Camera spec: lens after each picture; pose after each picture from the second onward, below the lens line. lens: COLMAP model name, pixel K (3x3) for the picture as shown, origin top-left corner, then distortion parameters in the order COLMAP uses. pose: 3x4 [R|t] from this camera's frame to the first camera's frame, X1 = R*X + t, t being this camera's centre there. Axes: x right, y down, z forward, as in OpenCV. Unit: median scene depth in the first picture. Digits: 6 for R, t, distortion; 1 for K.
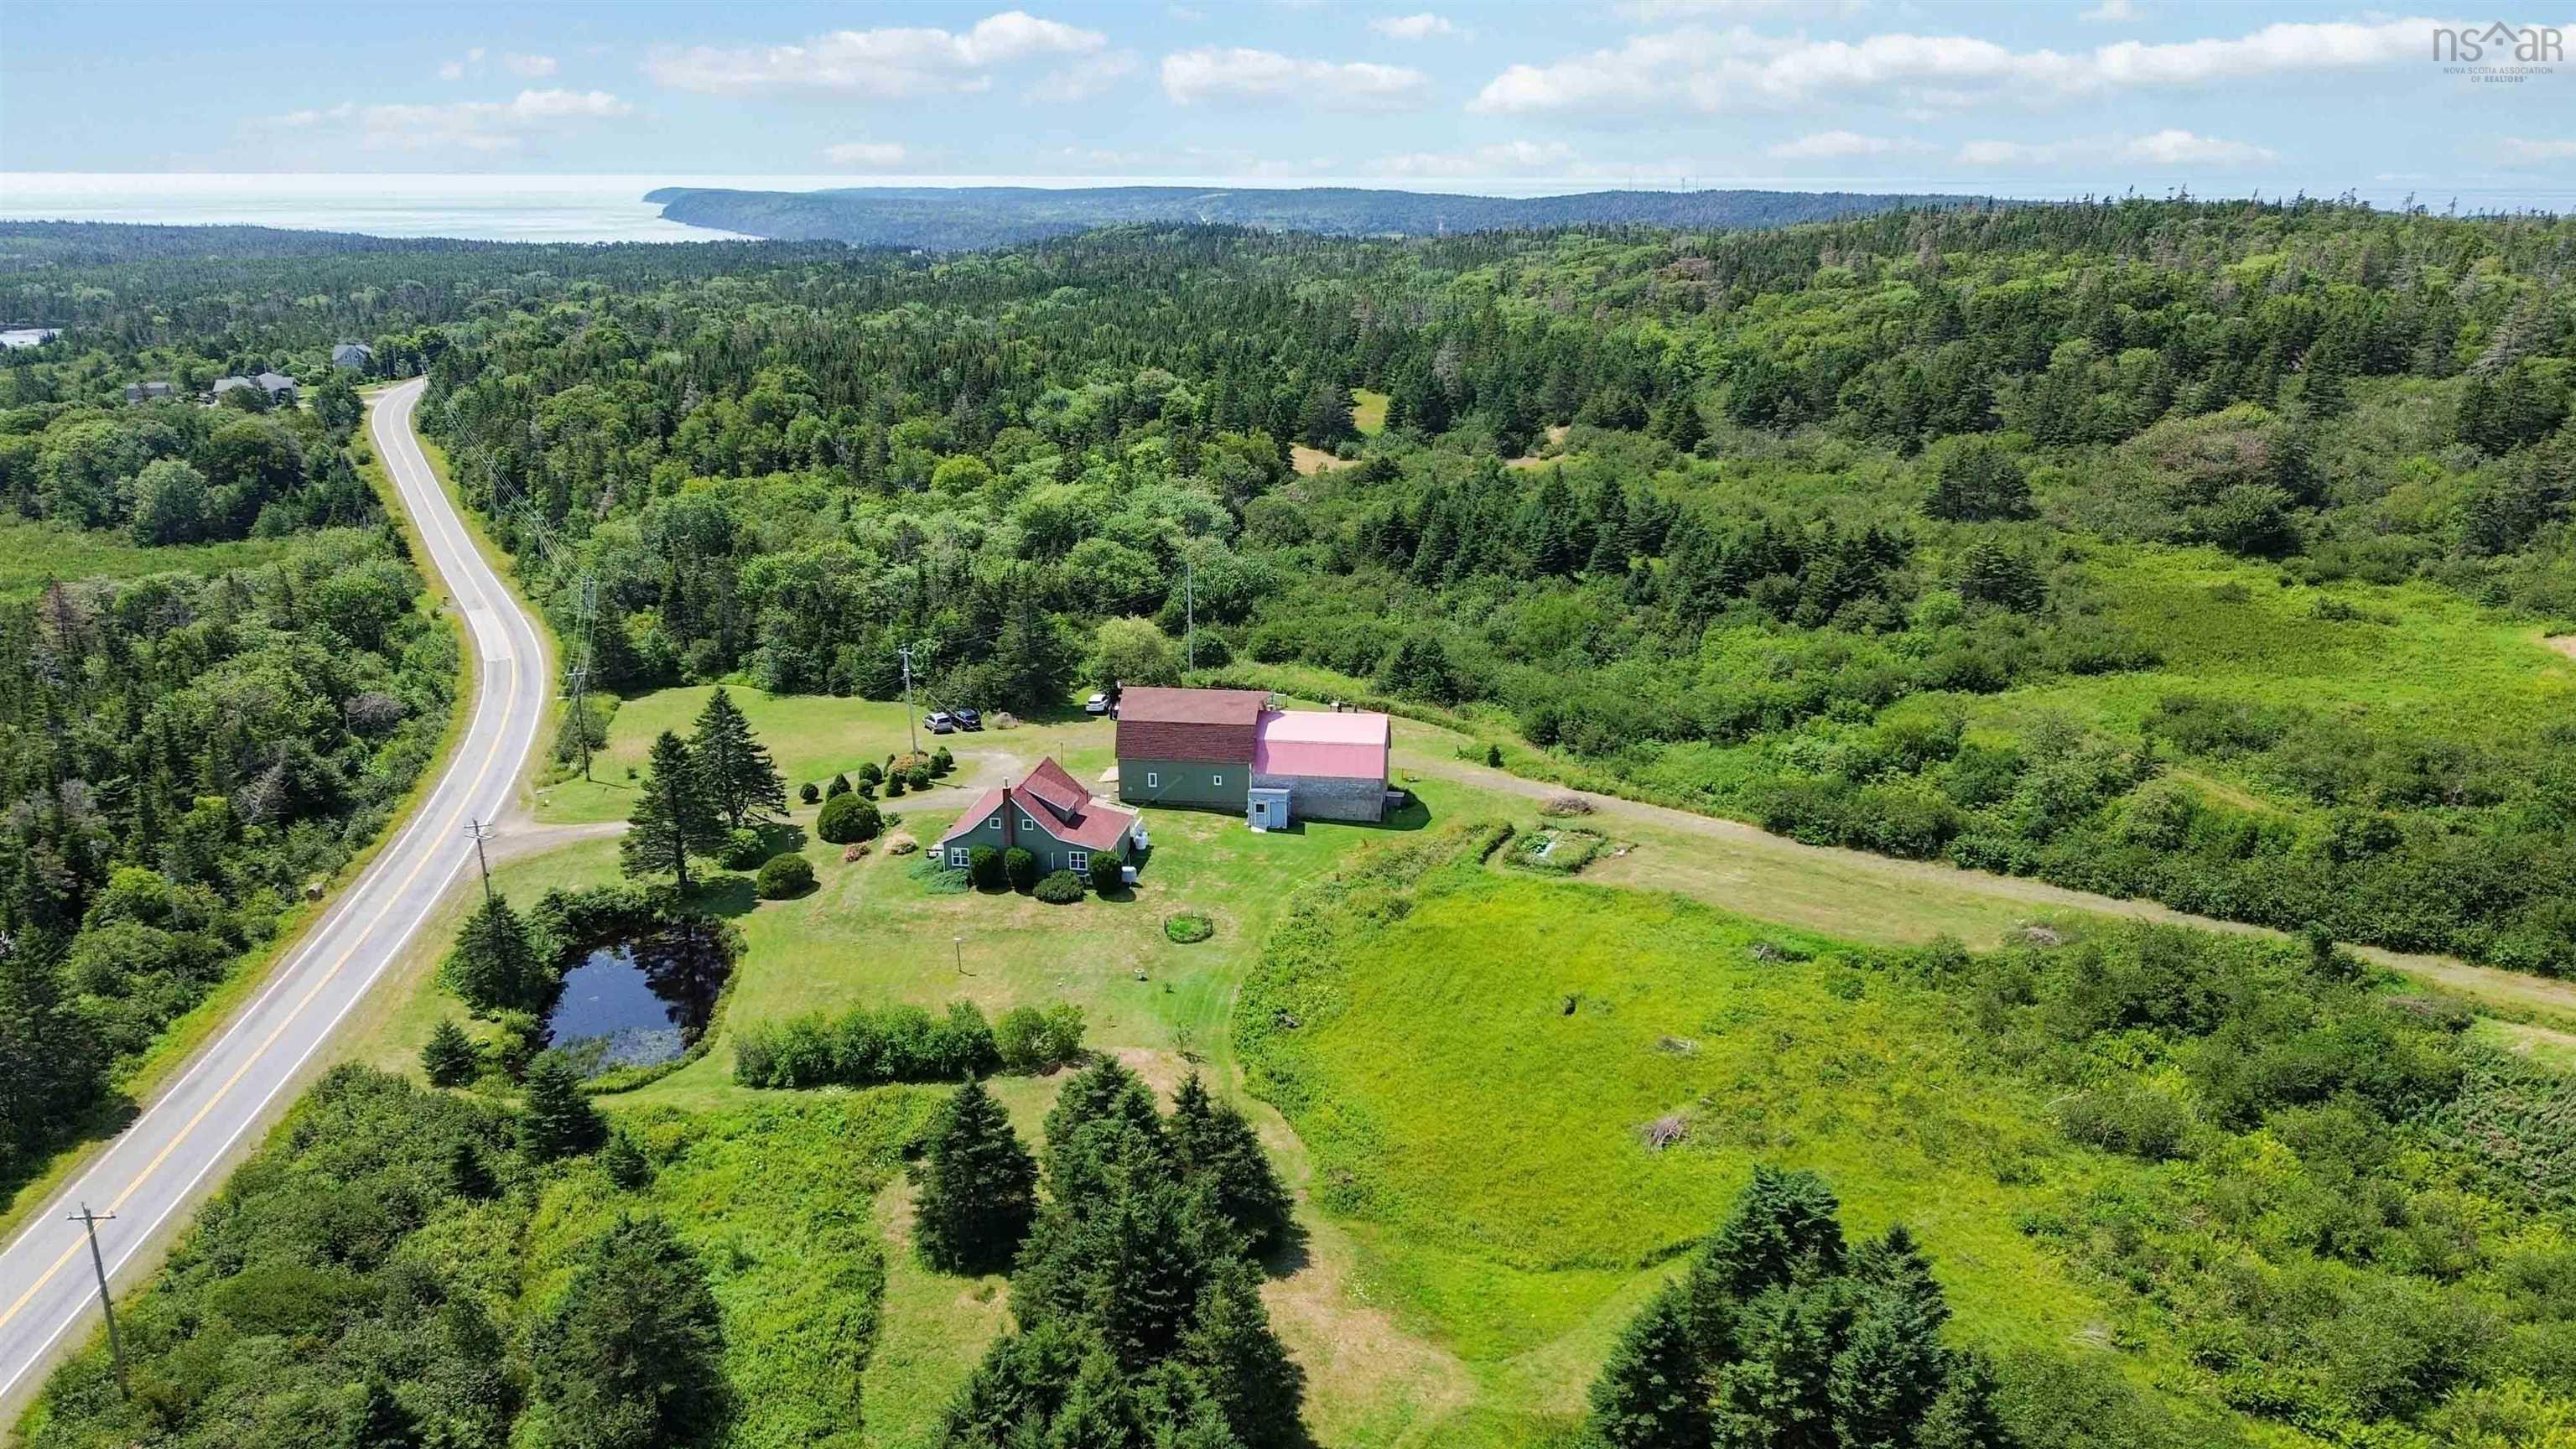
lens RADIAL K [[1818.0, 0, 1288.0], [0, 1818.0, 724.5], [0, 0, 1]] dist [0.074870, -0.081530]
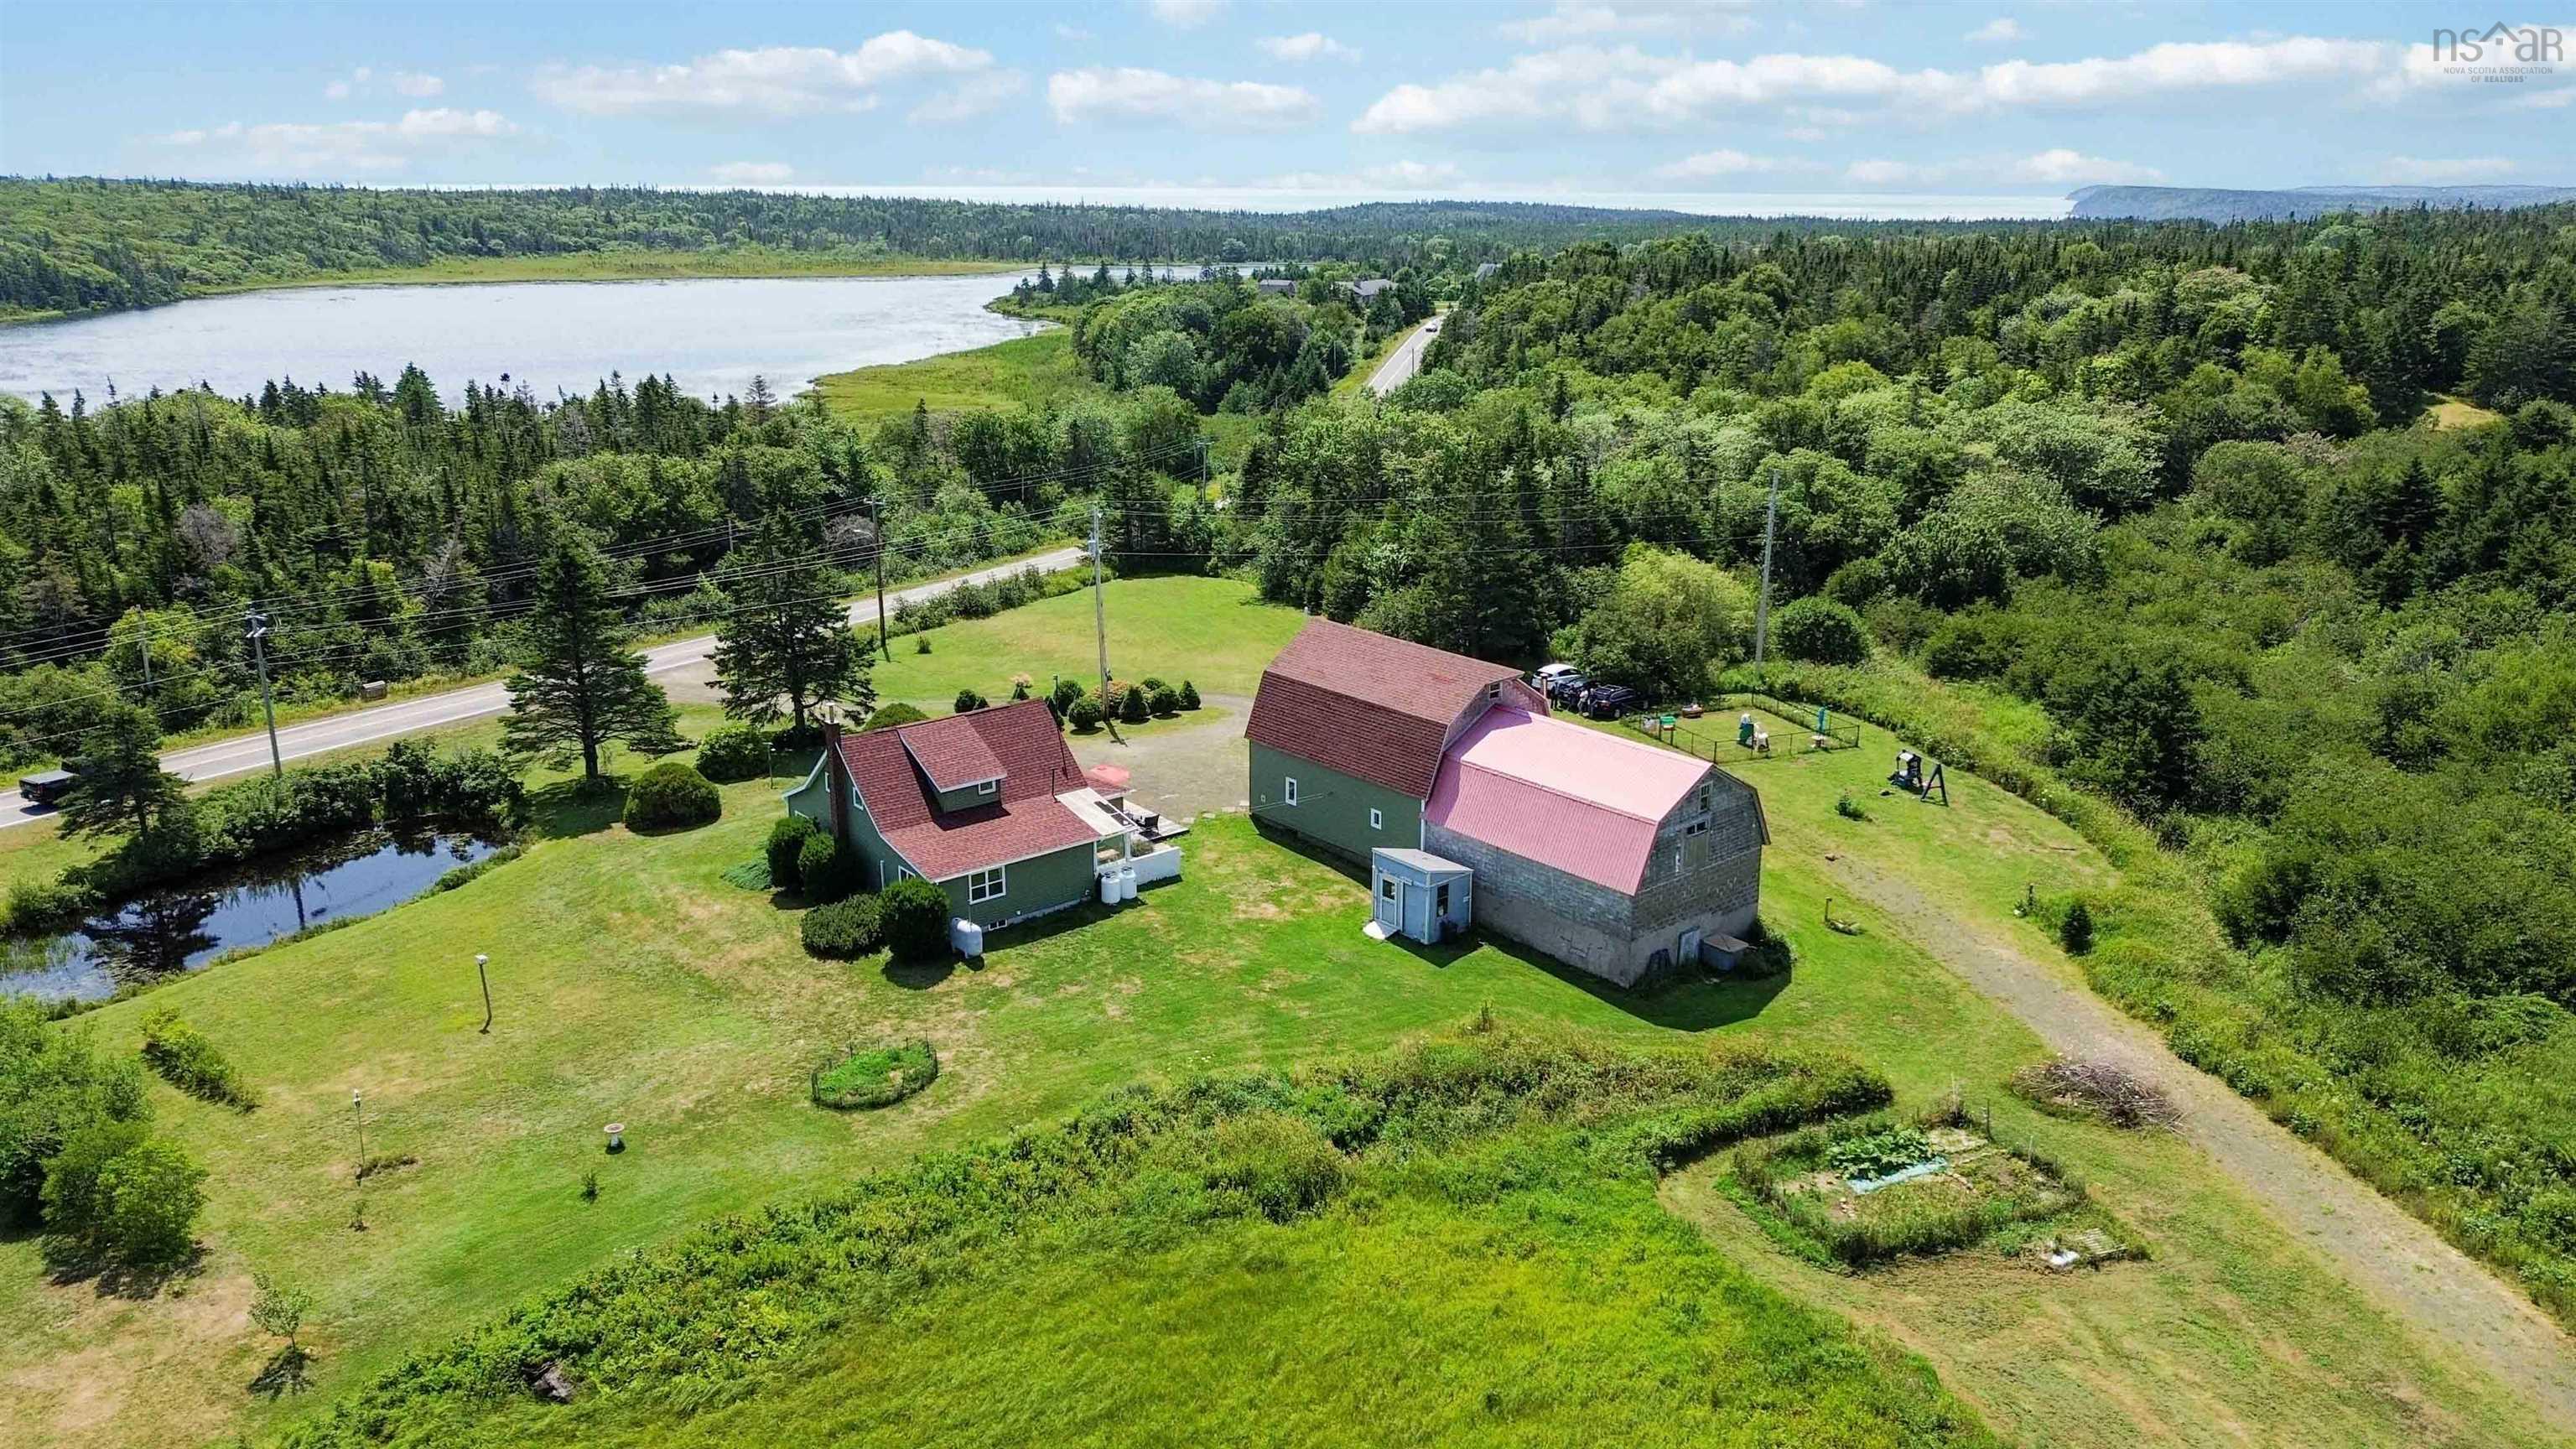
lens RADIAL K [[1818.0, 0, 1288.0], [0, 1818.0, 724.5], [0, 0, 1]] dist [0.074870, -0.081530]
pose [[0.755767, 0.194452, -0.625304, 0.256377], [-0.194010, 0.978513, 0.069802, -0.026437], [0.625441, 0.068561, 0.777253, 0.578398]]
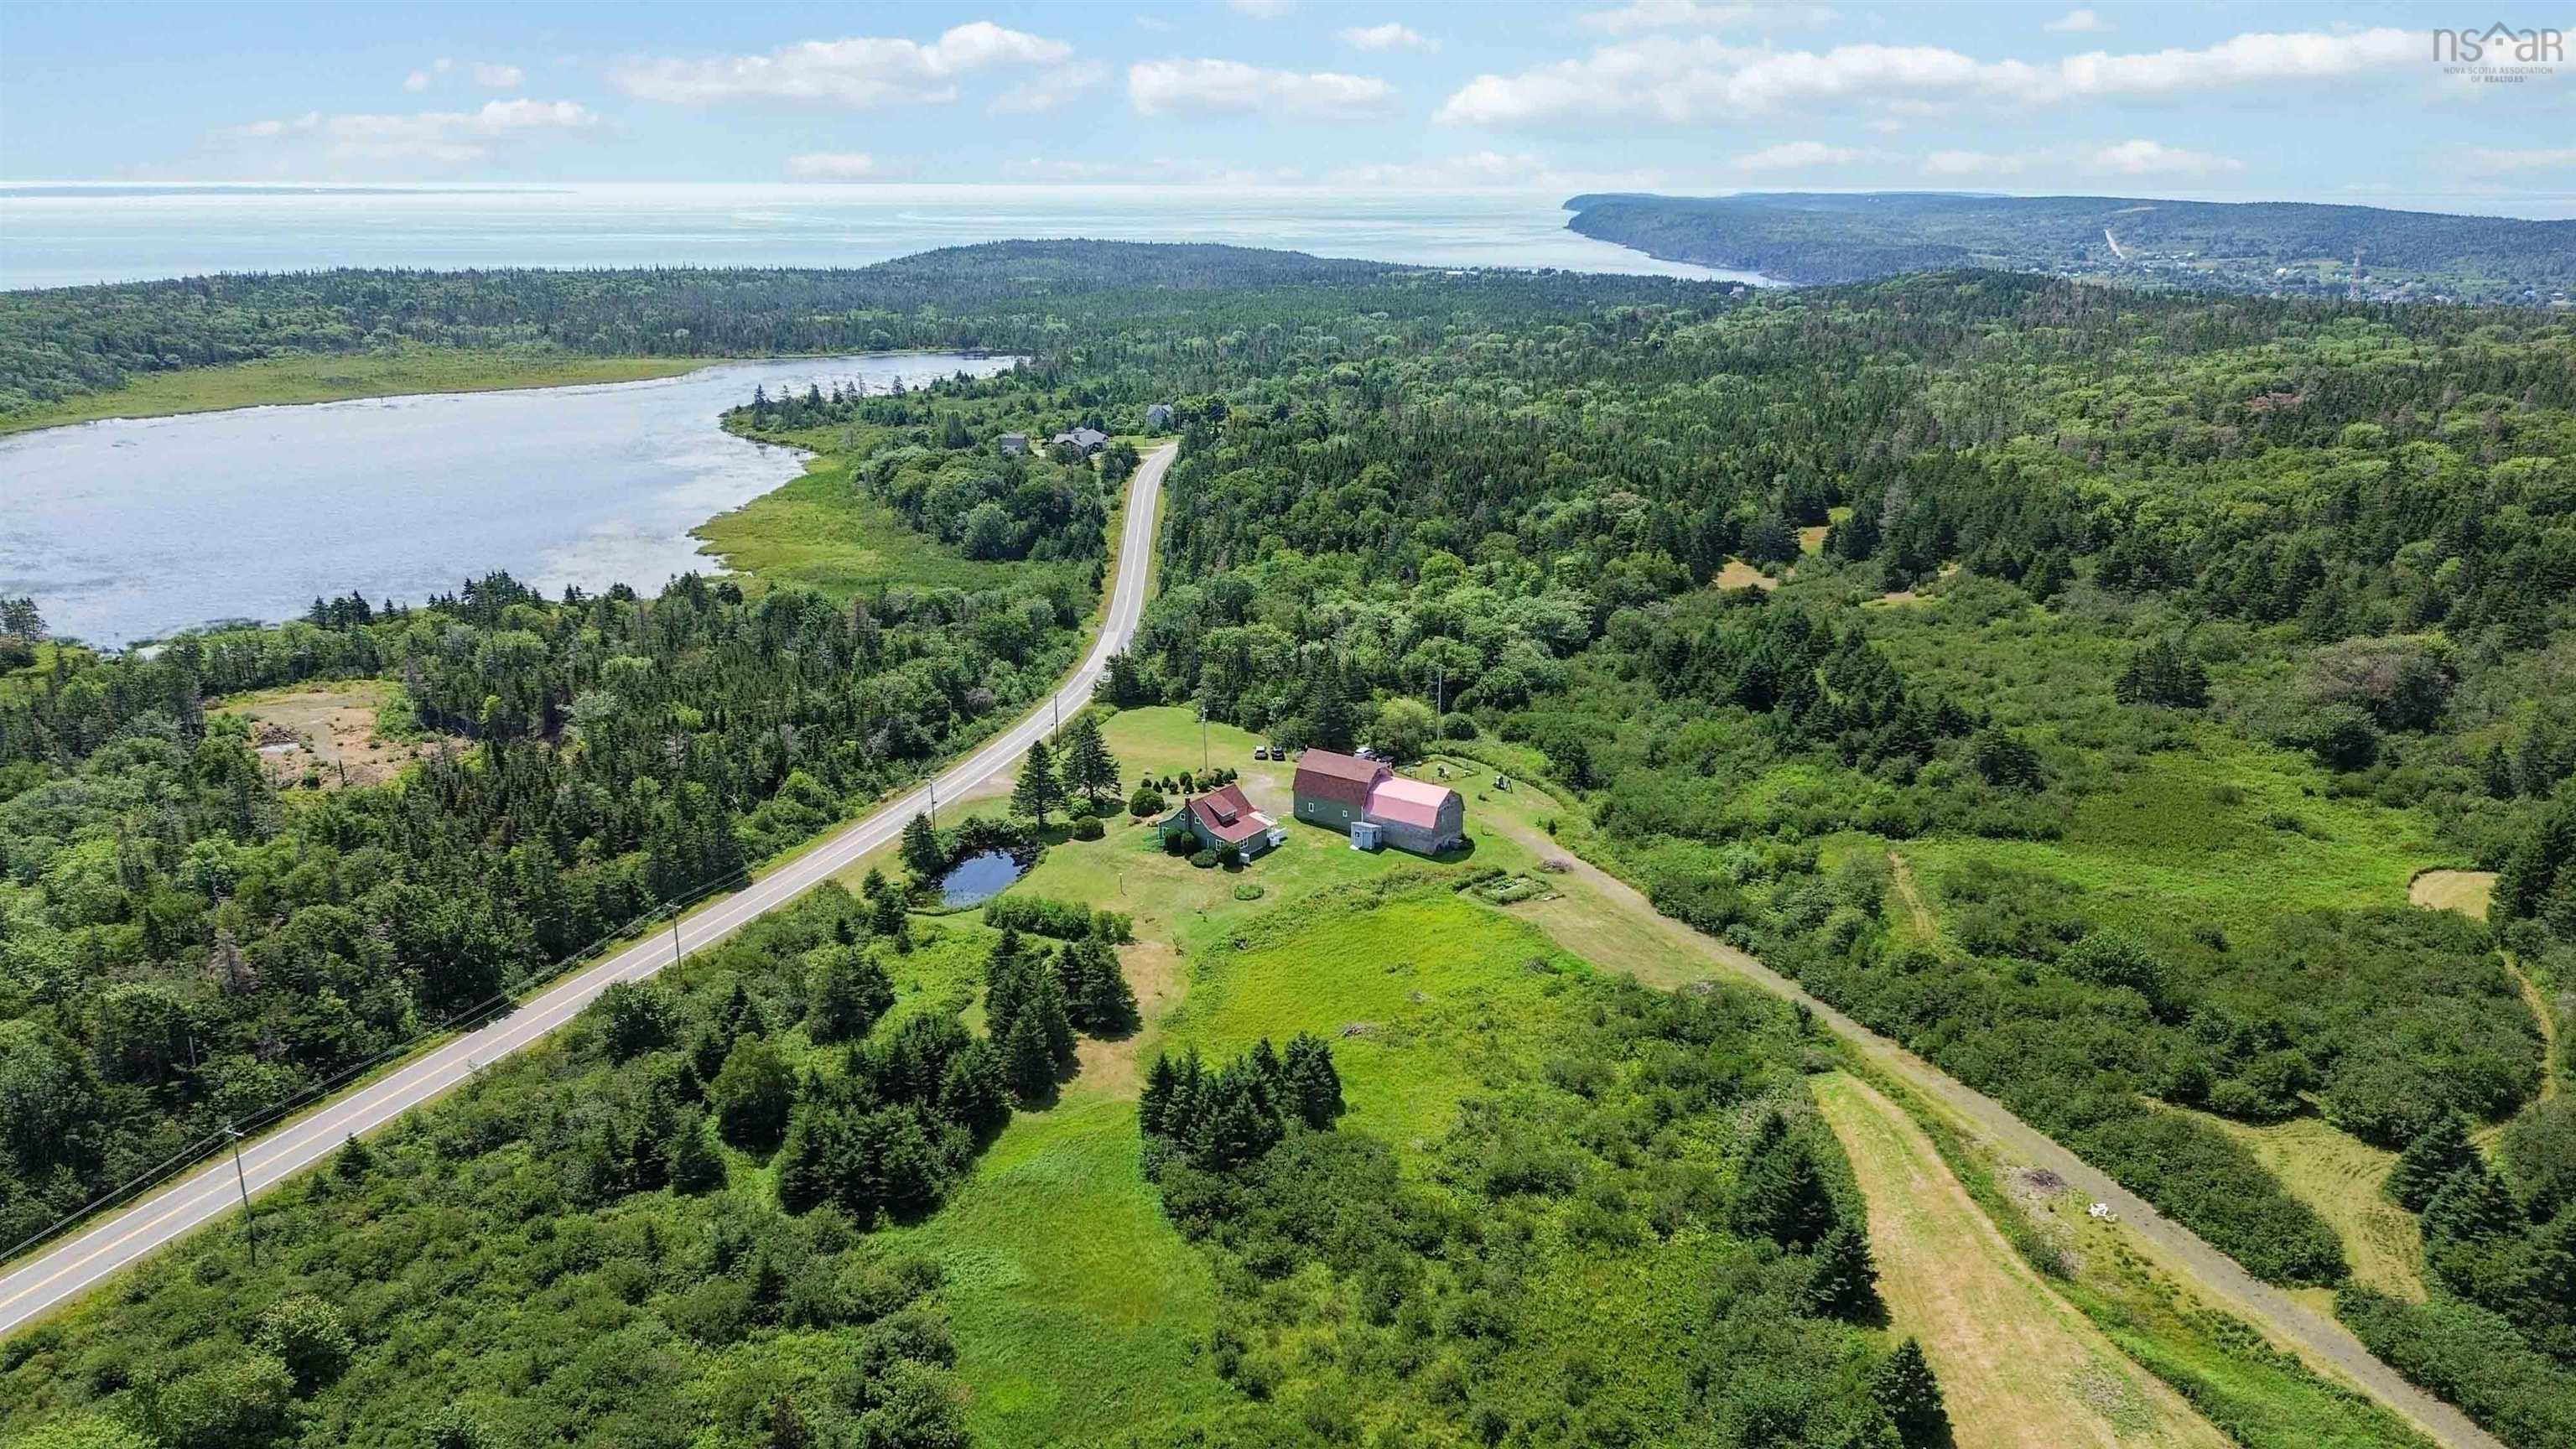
lens RADIAL K [[1803.1, 0, 1288.0], [0, 1803.1, 724.5], [0, 0, 1]] dist [0.098607, -0.067848]
pose [[0.890529, 0.132503, -0.435202, 0.600965], [-0.132564, 0.990709, 0.030377, -0.089704], [0.435183, 0.030641, 0.899820, -0.468993]]
